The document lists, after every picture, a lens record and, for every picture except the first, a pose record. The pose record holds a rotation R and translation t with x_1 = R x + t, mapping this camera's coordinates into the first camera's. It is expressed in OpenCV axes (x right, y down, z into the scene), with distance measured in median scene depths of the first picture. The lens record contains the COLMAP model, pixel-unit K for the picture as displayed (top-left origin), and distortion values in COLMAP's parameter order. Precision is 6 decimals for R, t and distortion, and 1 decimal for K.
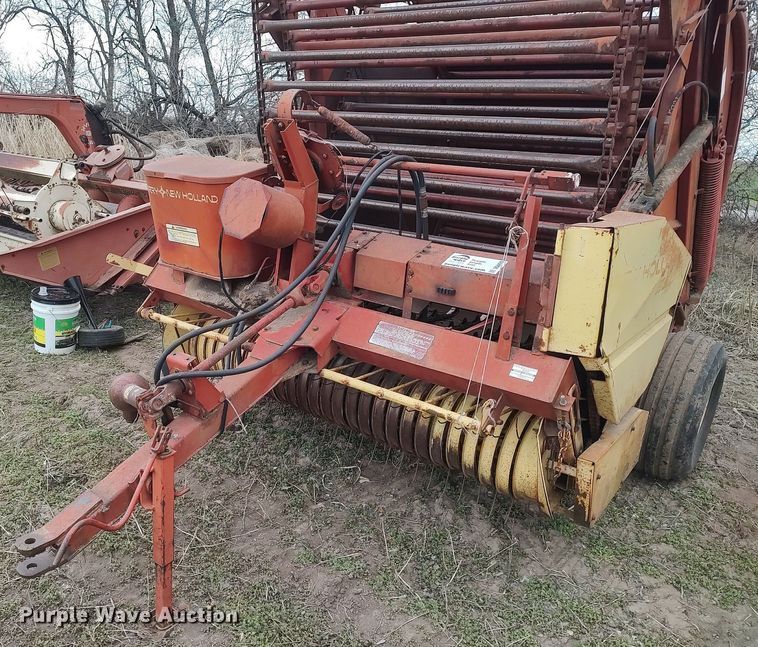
lens RADIAL K [[630.0, 0, 297.7], [0, 630.0, 343.2], [0, 0, 1]] dist [0.047469, -0.035183]
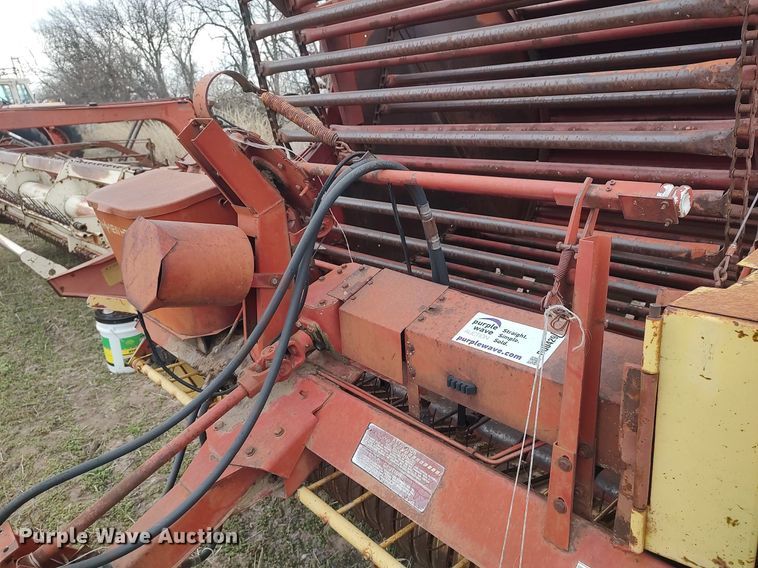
lens RADIAL K [[529.6, 0, 381.1], [0, 529.6, 288.2], [0, 0, 1]] dist [0.013540, -0.011462]
pose [[0.988196, -0.063670, -0.139336, 0.215404], [0.065798, 0.997775, 0.010717, -0.167409], [0.138344, -0.019759, 0.990187, 0.466440]]
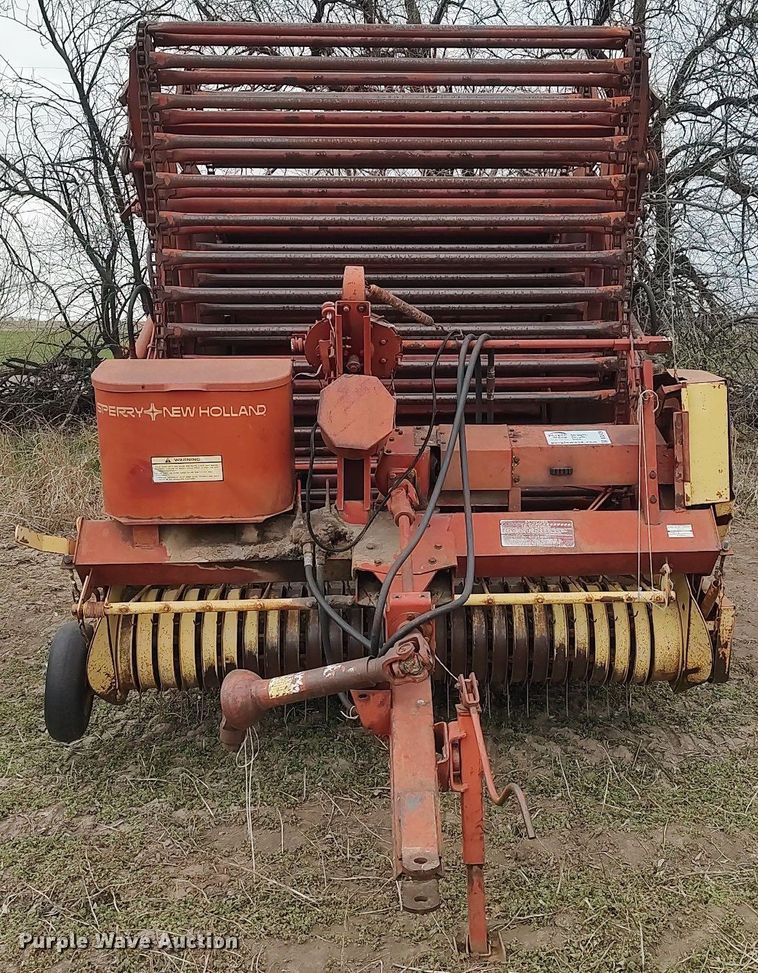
lens RADIAL K [[1111.0, 0, 404.2], [0, 1111.0, 447.2], [0, 0, 1]] dist [0.031634, 0.000000]
pose [[0.741404, -0.139483, 0.656403, -0.900453], [0.257334, 0.962476, -0.086135, -0.033910], [-0.619757, 0.232776, 0.749477, -0.061161]]
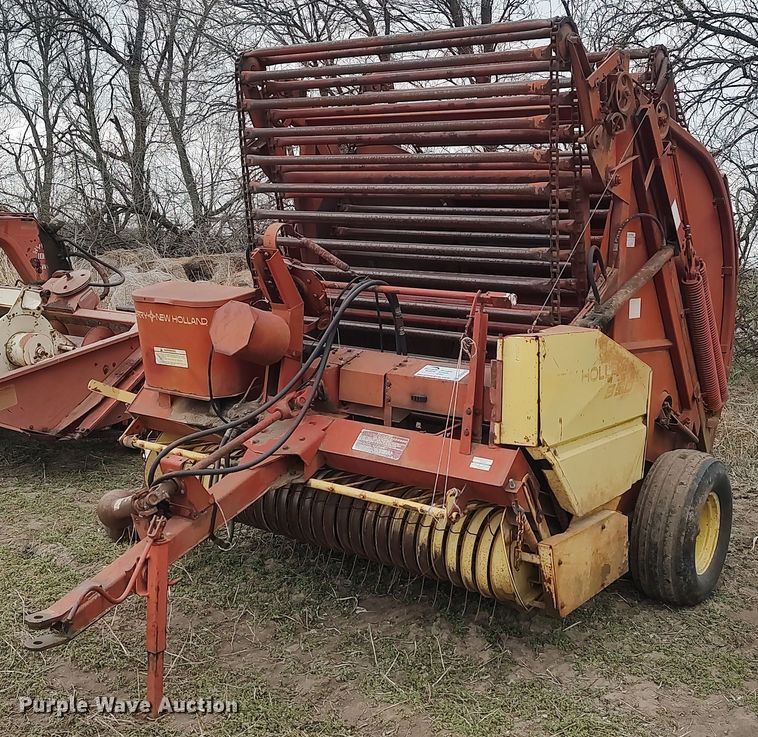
lens RADIAL K [[918.1, 0, 371.3], [0, 918.1, 372.1], [0, 0, 1]] dist [0.083048, 0.000000]
pose [[0.997701, -0.017749, 0.065407, 0.045224], [0.029562, 0.982417, -0.184342, 0.150146], [-0.060985, 0.185852, 0.980683, -0.518592]]
